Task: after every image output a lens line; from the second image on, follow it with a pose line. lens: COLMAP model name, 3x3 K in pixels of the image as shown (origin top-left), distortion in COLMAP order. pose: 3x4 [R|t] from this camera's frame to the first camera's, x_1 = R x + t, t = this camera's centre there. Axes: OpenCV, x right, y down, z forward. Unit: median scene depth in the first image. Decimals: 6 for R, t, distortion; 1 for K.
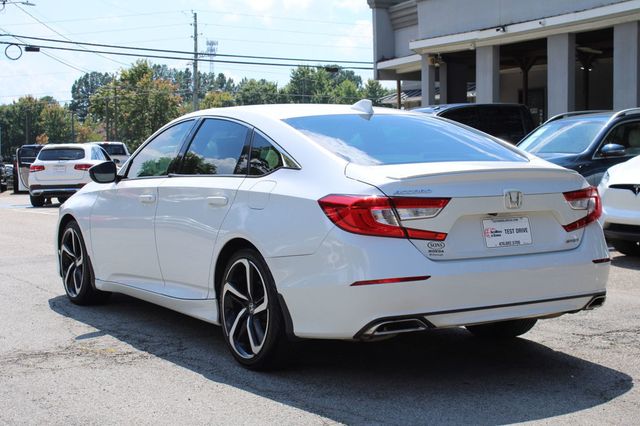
lens RADIAL K [[1063.6, 0, 319.9], [0, 1063.6, 215.2], [0, 0, 1]] dist [0.004773, 0.000000]
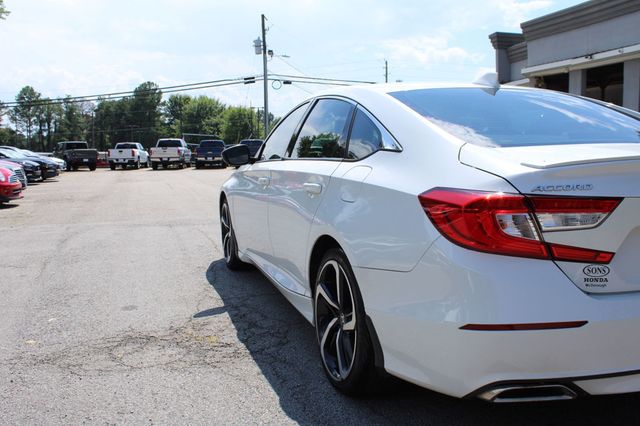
lens RADIAL K [[610.1, 0, 320.3], [0, 610.1, 212.8], [0, 0, 1]] dist [-0.091776, 0.000000]
pose [[0.974094, 0.026593, -0.224575, 0.024950], [-0.014830, 0.998436, 0.053904, -0.022649], [0.225657, -0.049177, 0.972965, 0.575329]]
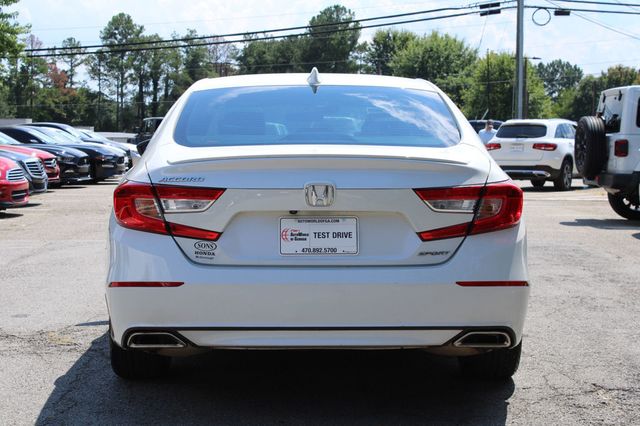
lens RADIAL K [[1213.0, 0, 322.3], [0, 1213.0, 211.2], [0, 0, 1]] dist [-0.014398, 0.000000]
pose [[0.866537, 0.051064, -0.496493, 0.608827], [-0.047054, 0.998680, 0.020591, -0.020286], [0.496890, 0.005519, 0.867796, 0.225938]]
